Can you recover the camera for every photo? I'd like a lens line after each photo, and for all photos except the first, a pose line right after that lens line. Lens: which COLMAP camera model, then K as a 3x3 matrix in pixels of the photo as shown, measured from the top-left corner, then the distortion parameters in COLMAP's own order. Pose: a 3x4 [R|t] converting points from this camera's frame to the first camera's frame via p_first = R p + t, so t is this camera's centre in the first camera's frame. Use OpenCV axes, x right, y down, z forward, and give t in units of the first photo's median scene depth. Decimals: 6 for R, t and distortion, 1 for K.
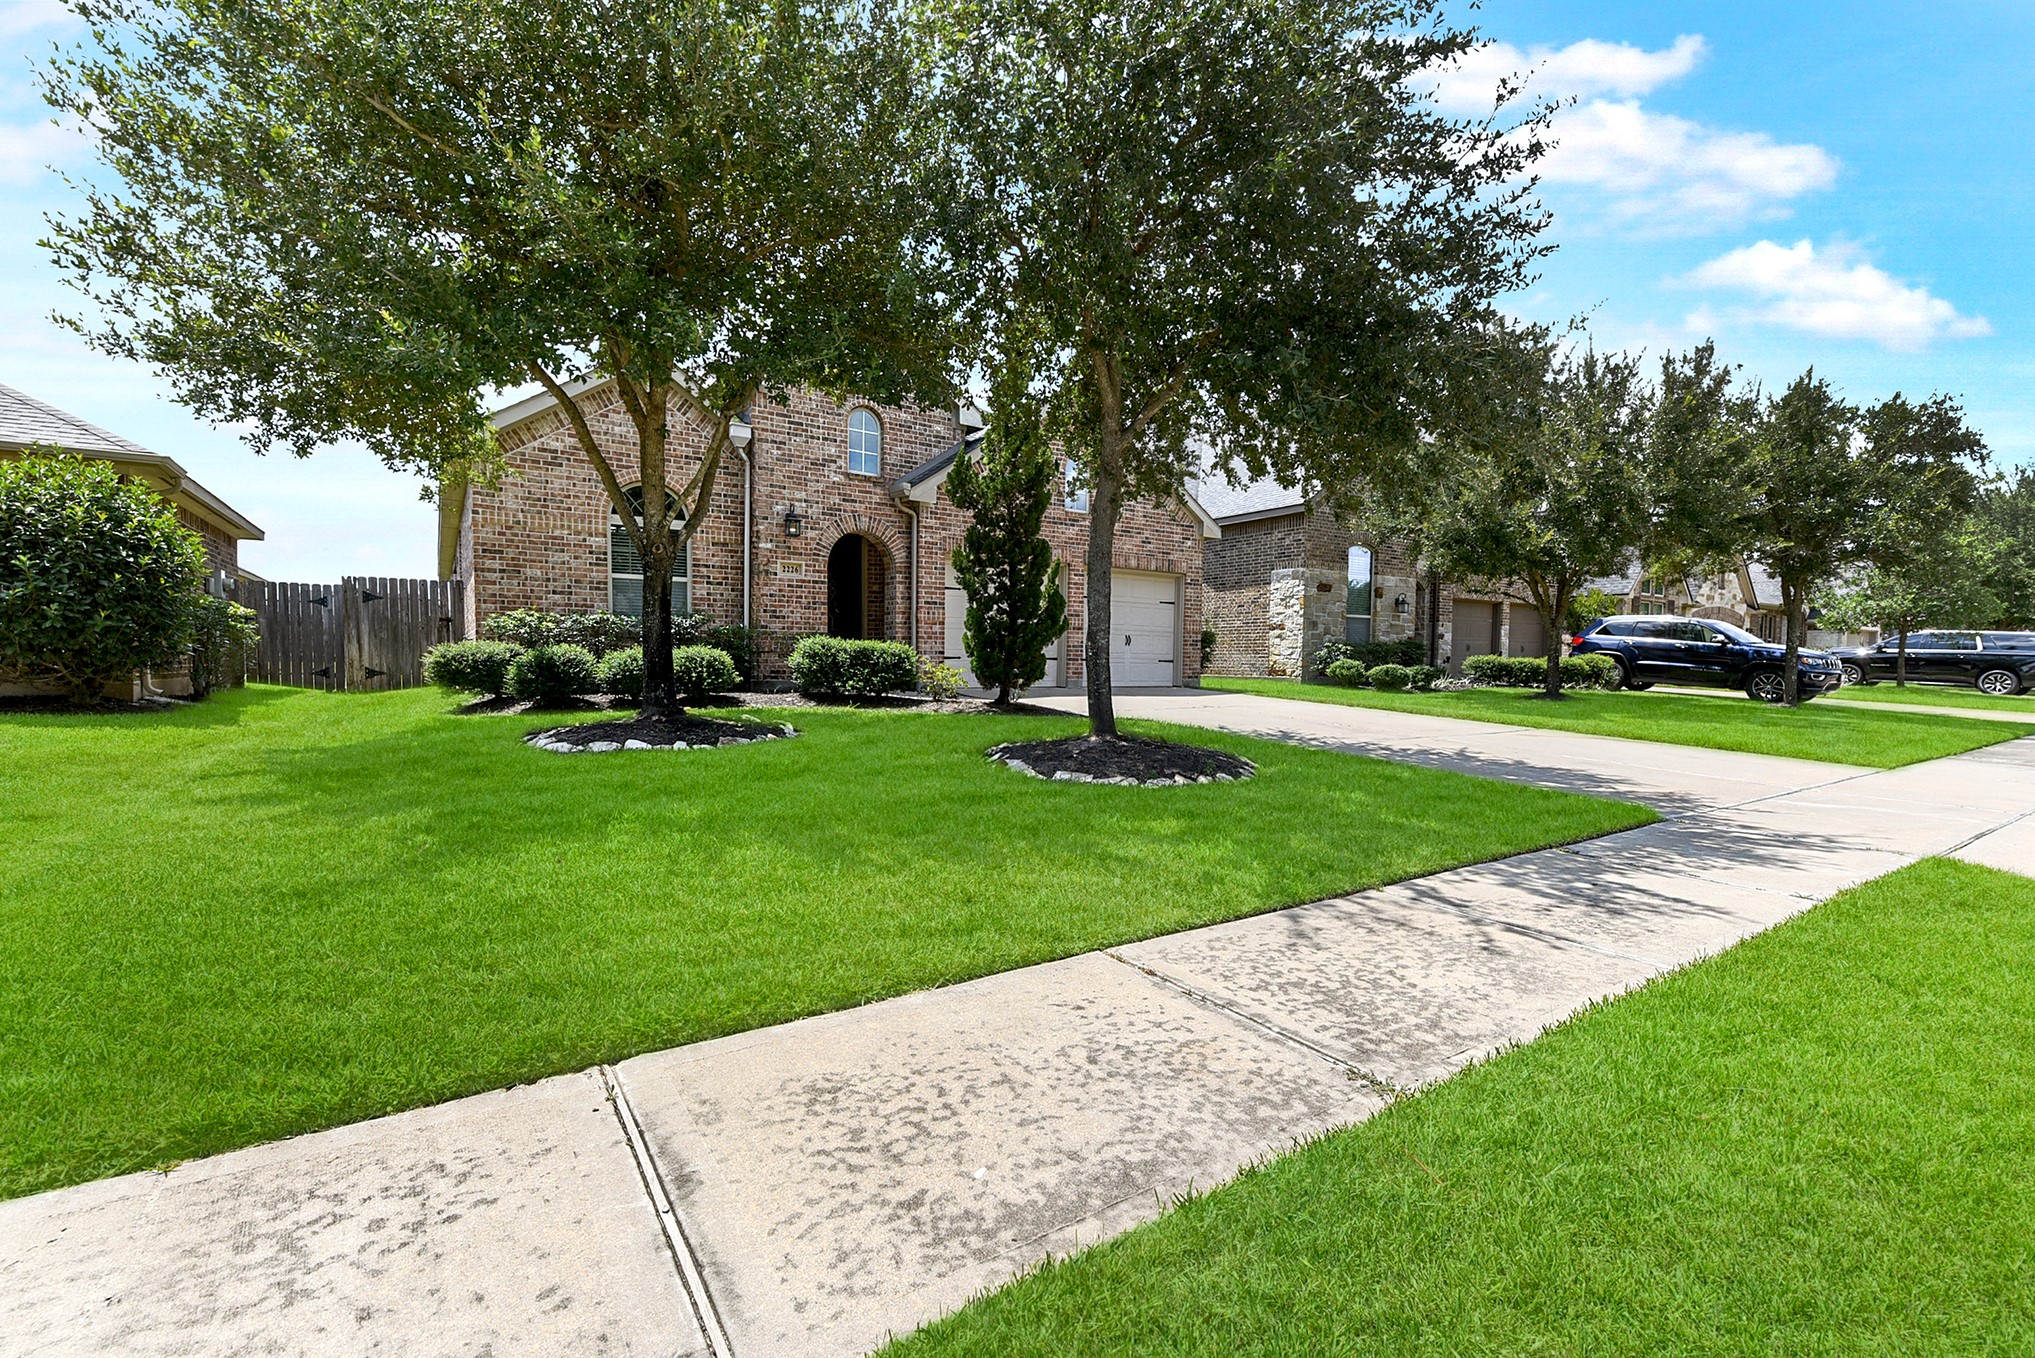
lens RADIAL K [[881.2, 0, 1017.5], [0, 881.2, 679.0], [0, 0, 1]] dist [0.009233, -0.000171]
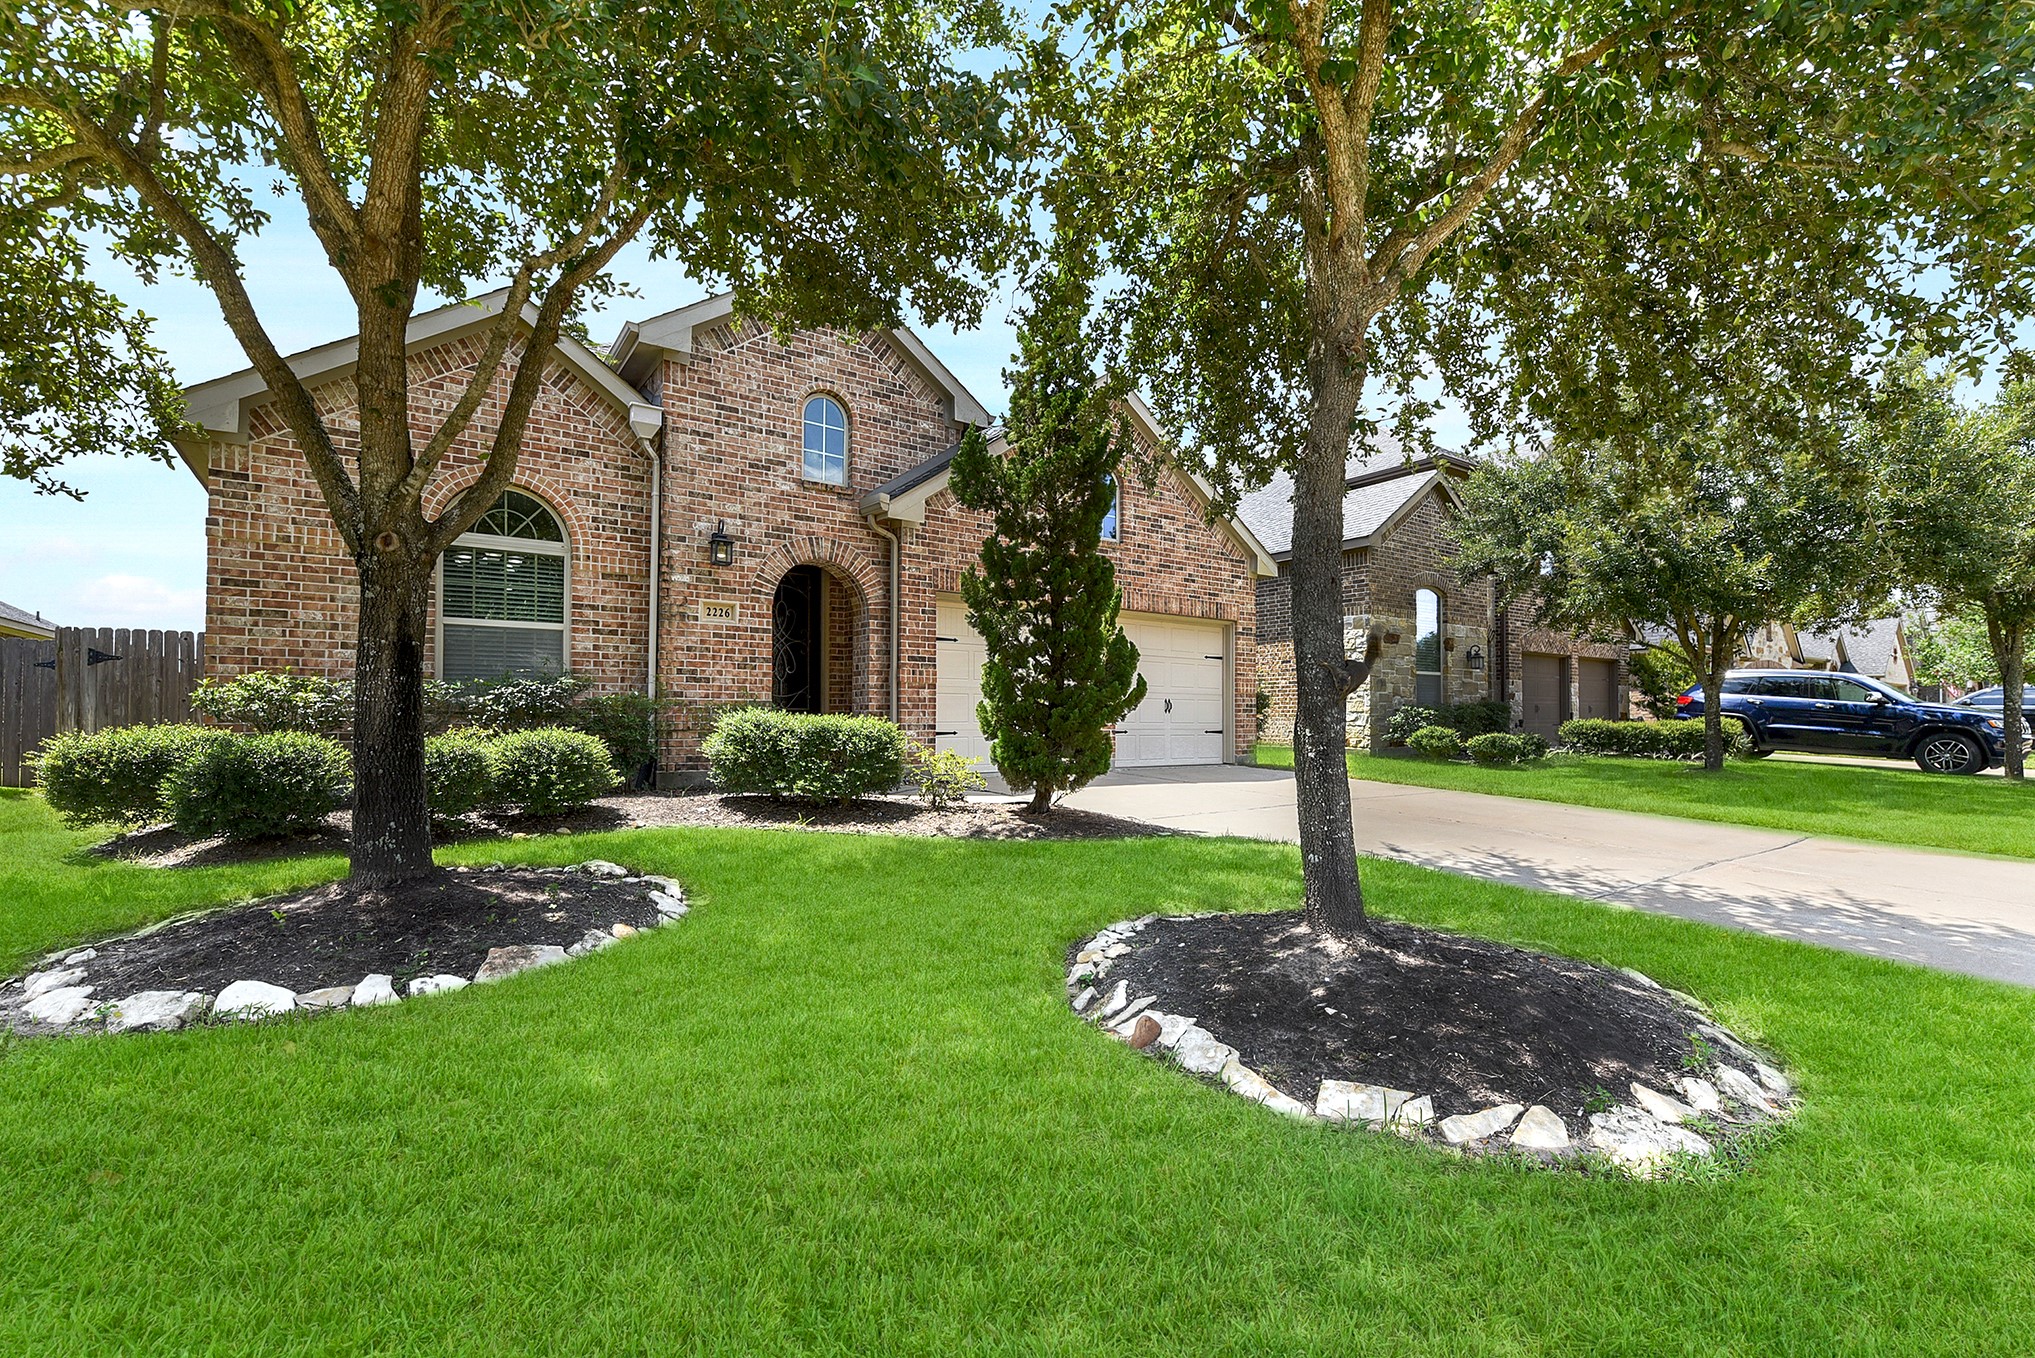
lens RADIAL K [[887.1, 0, 1029.0], [0, 887.1, 687.4], [0, 0, 1]] dist [0.002298, -0.000083]
pose [[0.998710, -0.009039, 0.049956, -0.046979], [0.011967, 0.998209, -0.058613, -0.020493], [-0.049337, 0.059136, 0.997030, 0.291583]]
